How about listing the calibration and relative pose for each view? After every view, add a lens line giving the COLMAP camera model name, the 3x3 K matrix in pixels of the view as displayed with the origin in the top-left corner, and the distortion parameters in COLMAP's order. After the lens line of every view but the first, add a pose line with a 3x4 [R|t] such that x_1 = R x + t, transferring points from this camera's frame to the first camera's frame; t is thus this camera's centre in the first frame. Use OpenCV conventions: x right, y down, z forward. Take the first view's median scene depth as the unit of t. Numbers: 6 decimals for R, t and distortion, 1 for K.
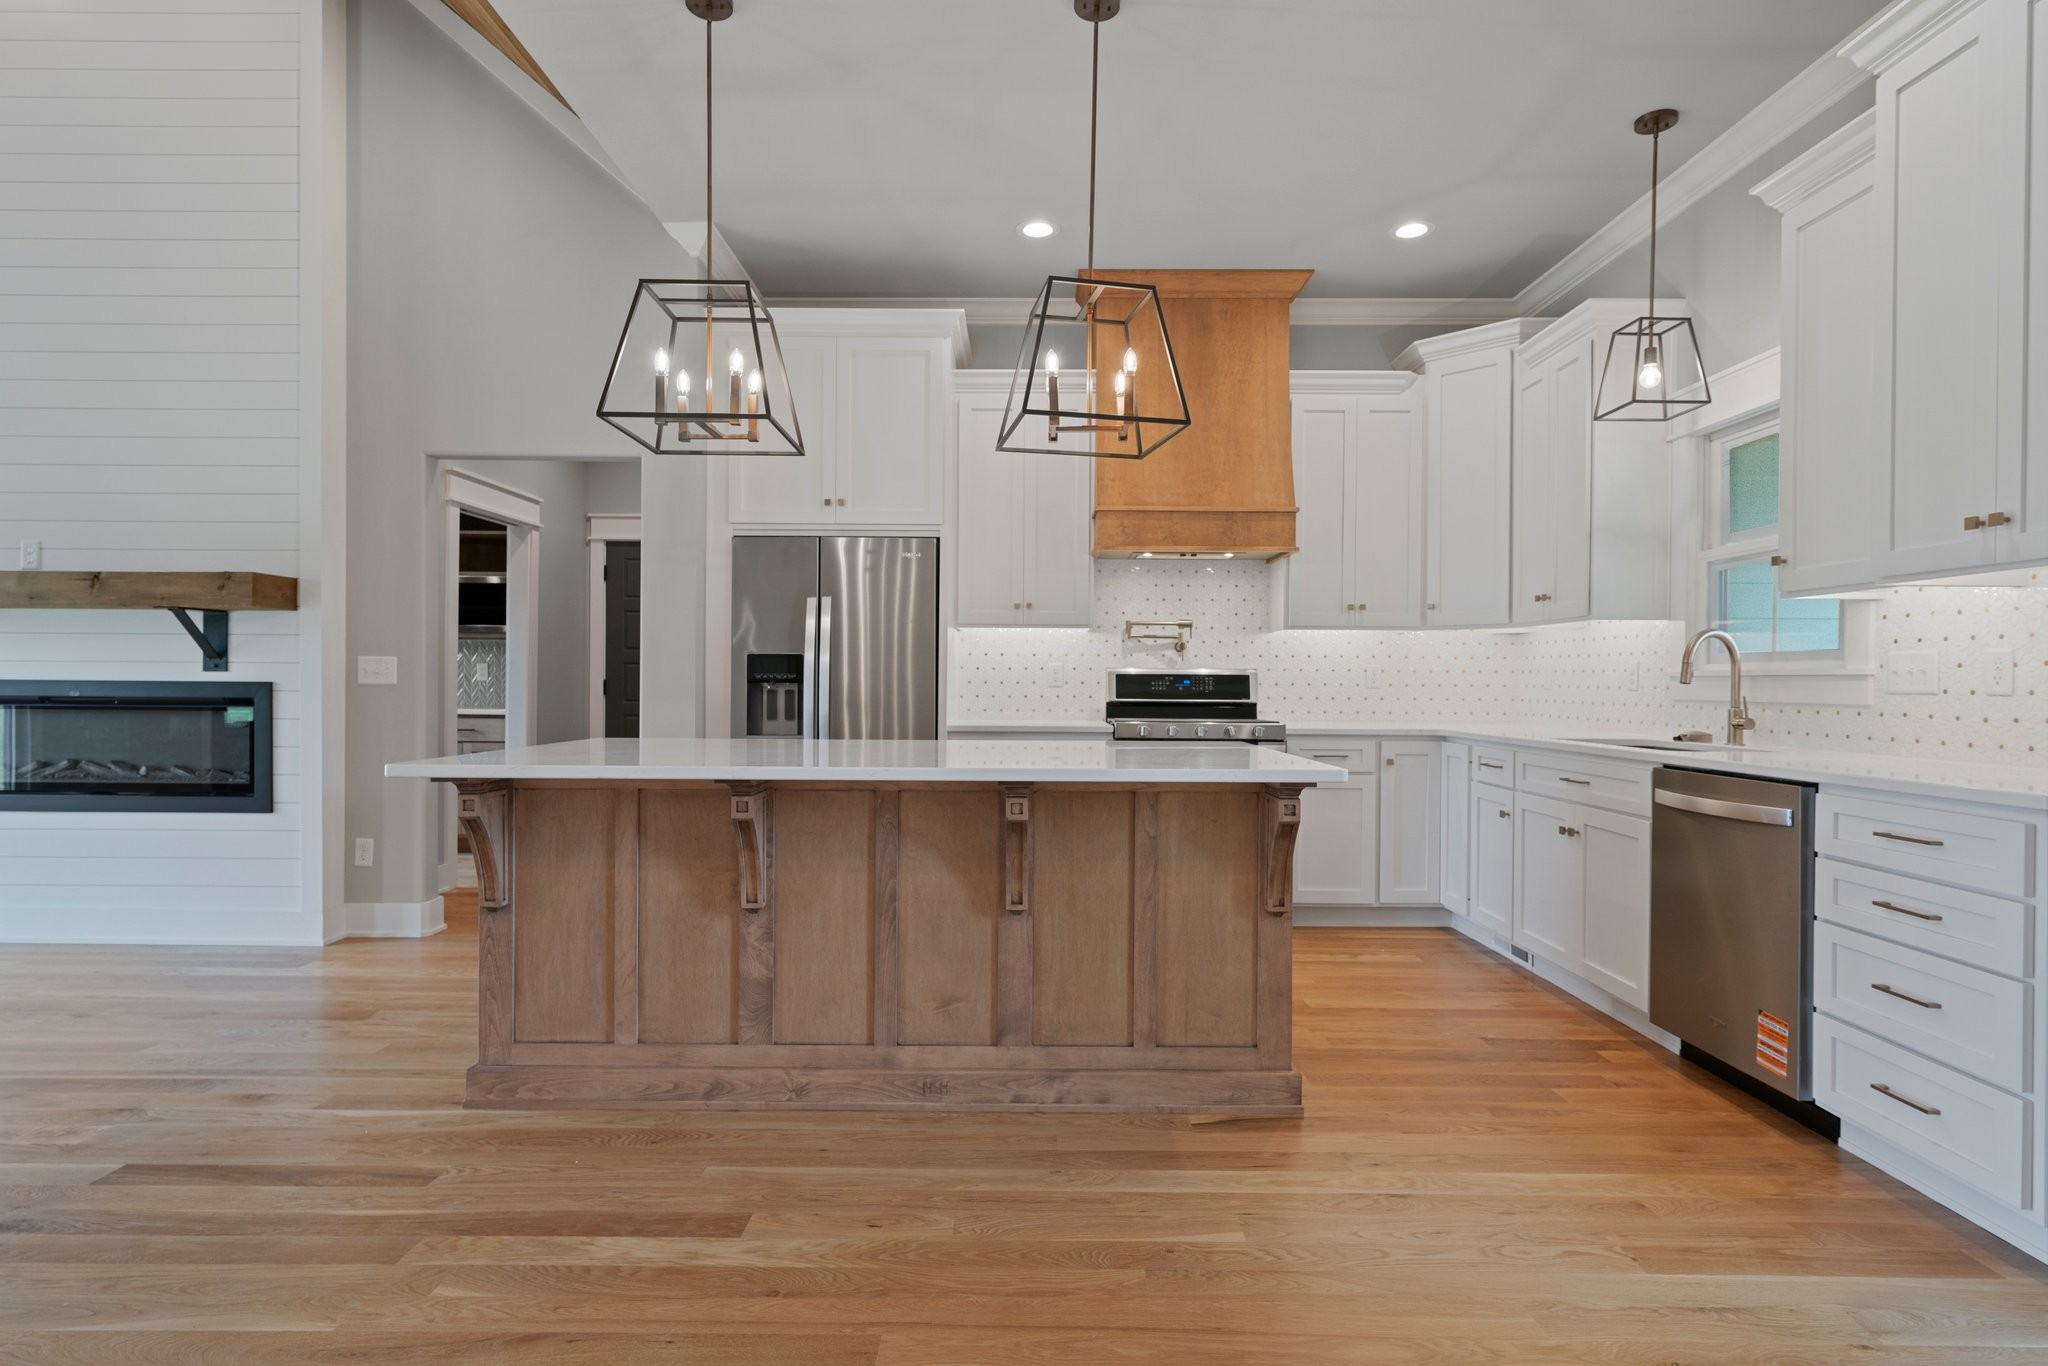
lens RADIAL K [[1050.0, 0, 1030.8], [0, 1050.0, 684.9], [0, 0, 1]] dist [0.006128, 0.001587]
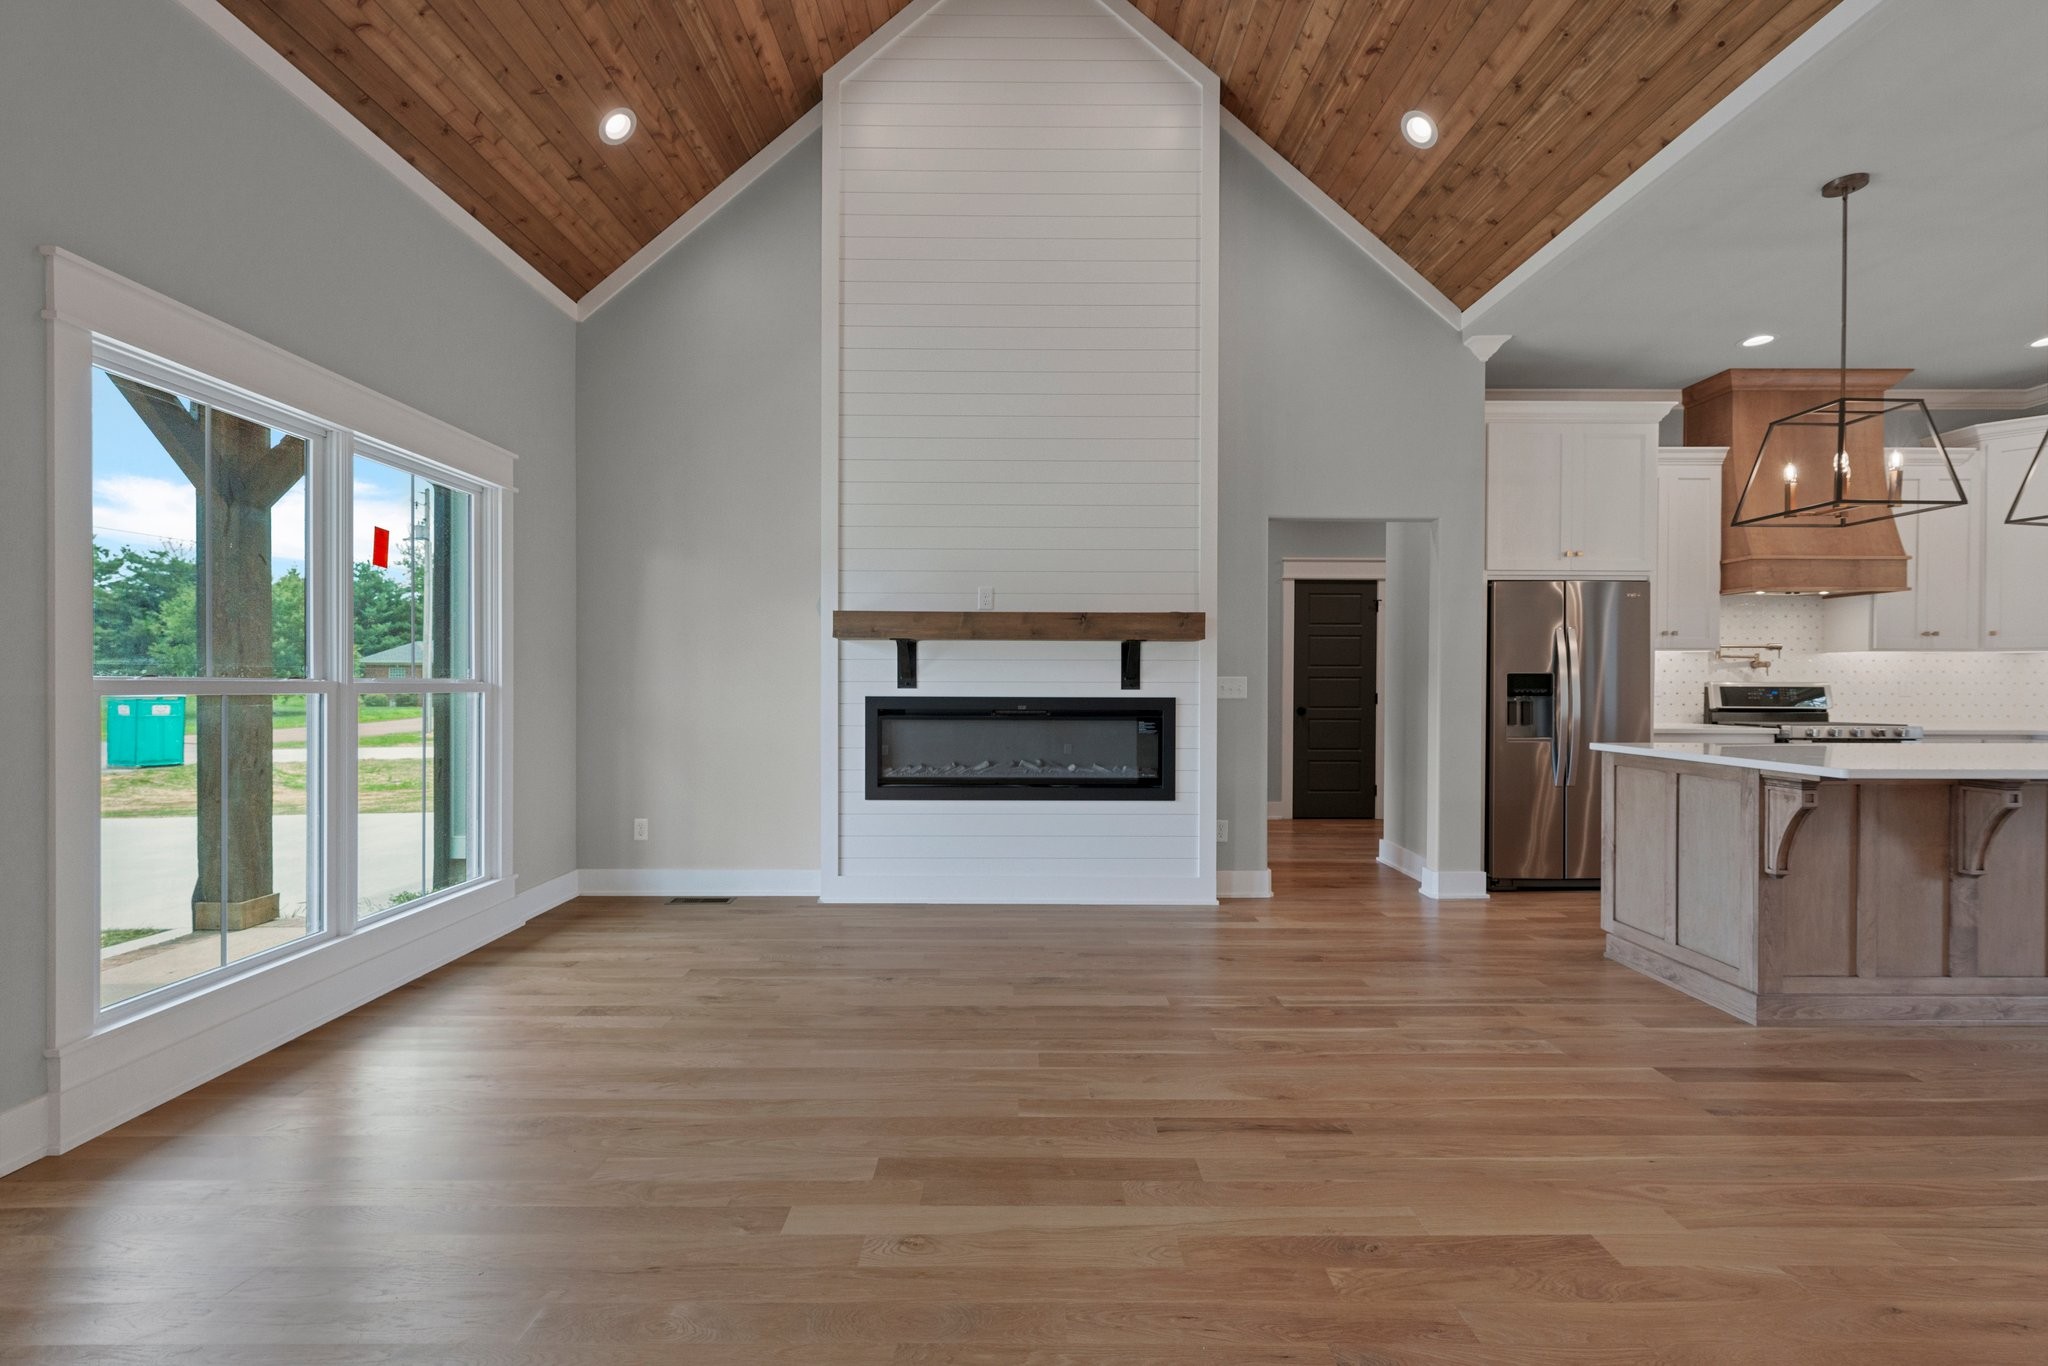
lens RADIAL K [[884.3, 0, 1029.8], [0, 884.3, 686.1], [0, 0, 1]] dist [0.005324, 0.000213]
pose [[0.999779, -0.003798, 0.020681, -0.962761], [0.003752, 0.999990, 0.002256, -0.020705], [-0.020690, -0.002178, 0.999784, -0.063082]]
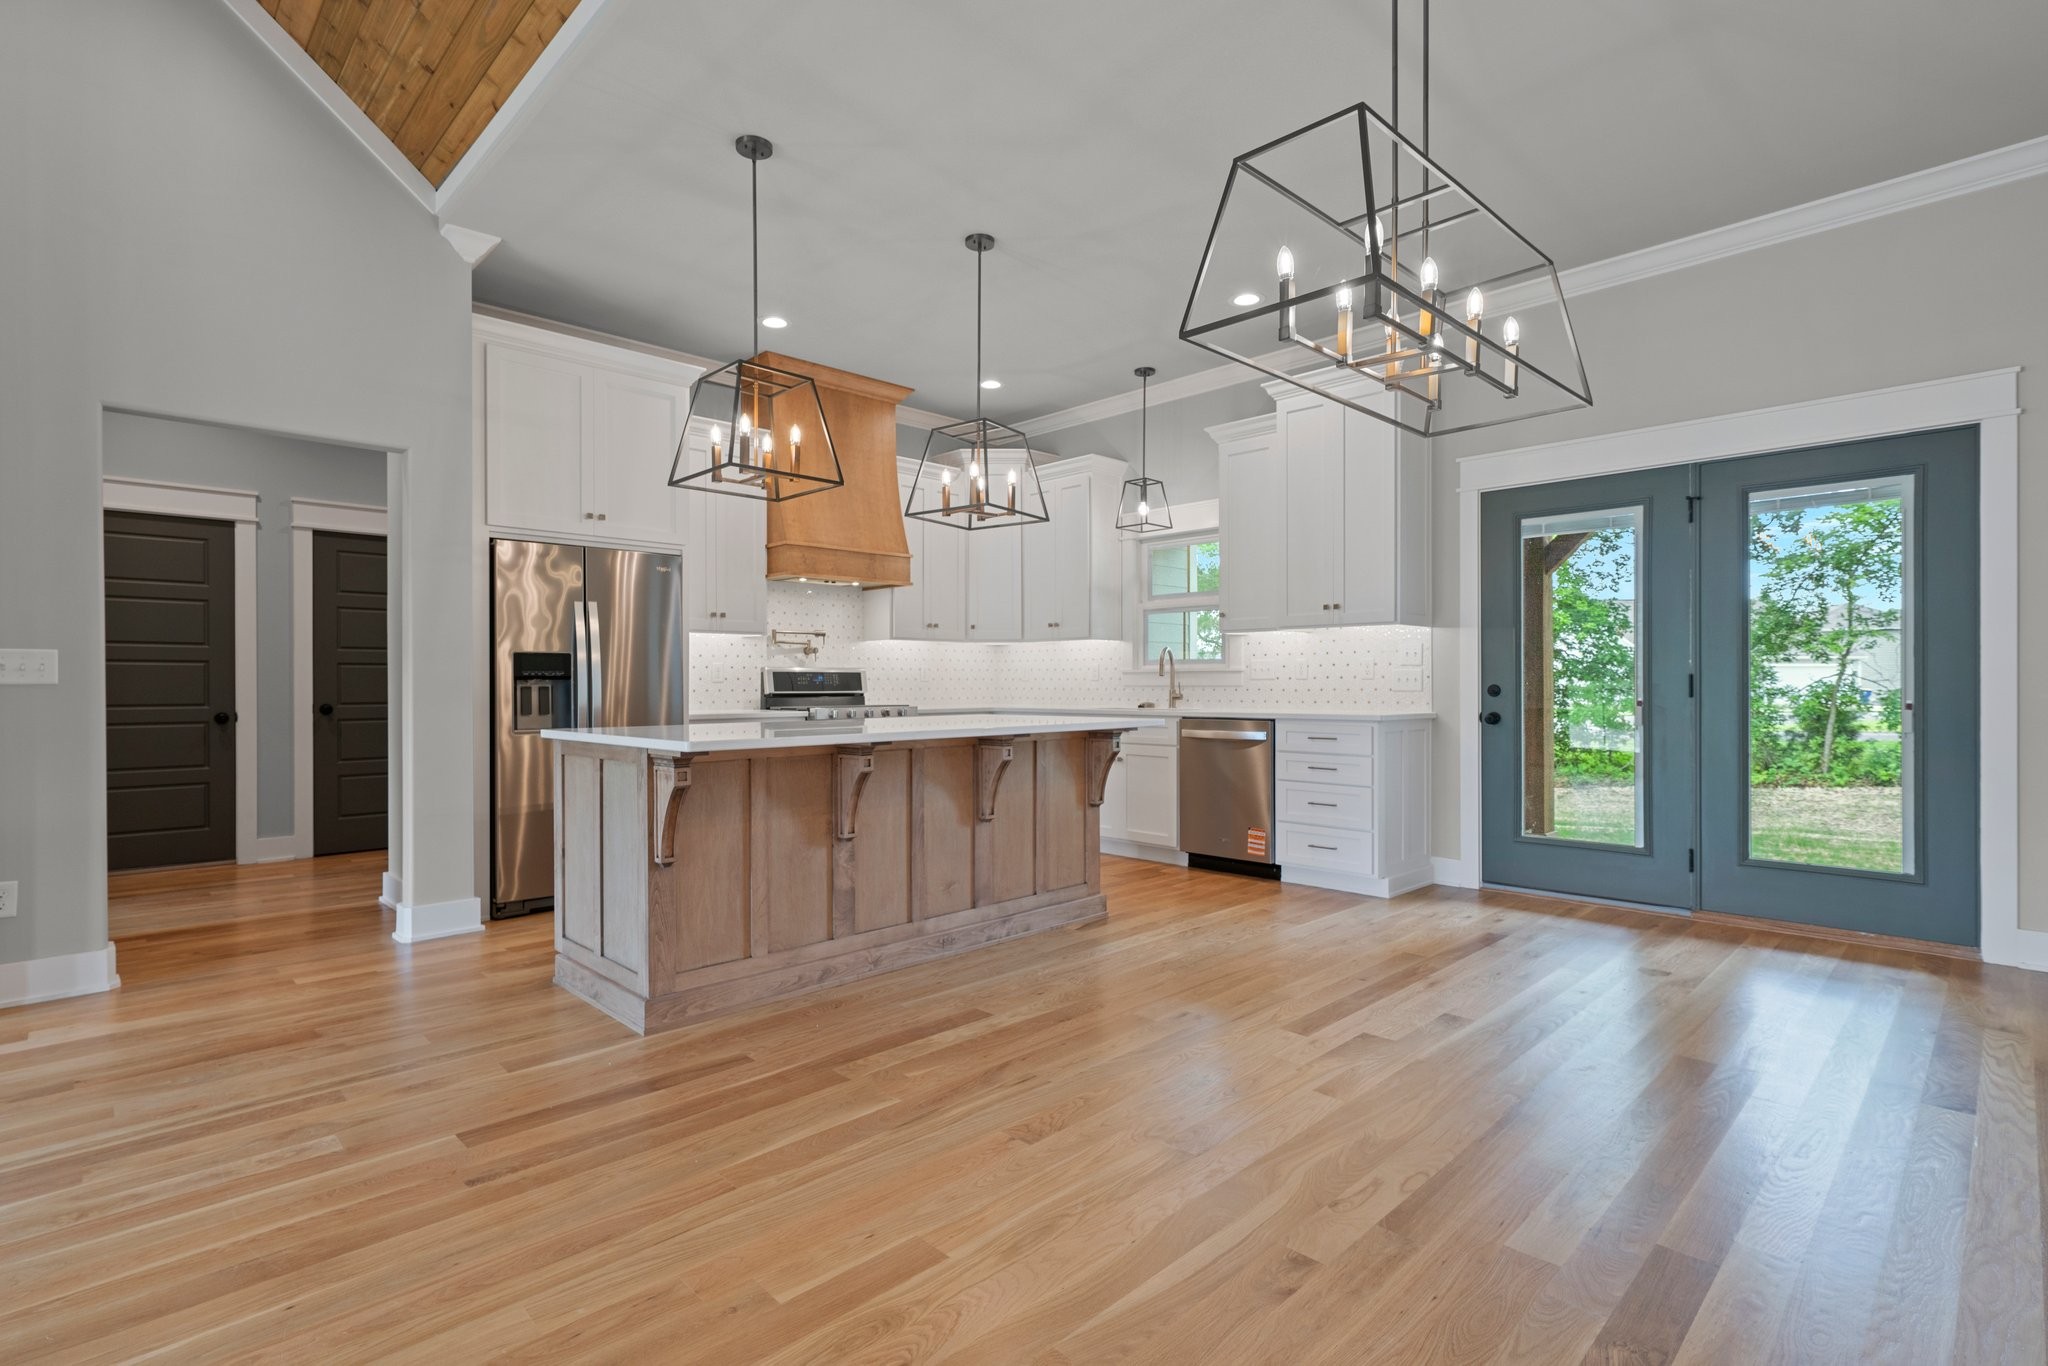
lens RADIAL K [[969.5, 0, 1024.8], [0, 969.5, 687.1], [0, 0, 1]] dist [0.004974, 0.000269]
pose [[0.711485, -0.011434, 0.702608, -0.650836], [0.010117, 0.999931, 0.006028, 0.005030], [-0.702628, 0.002820, 0.711552, -0.050675]]
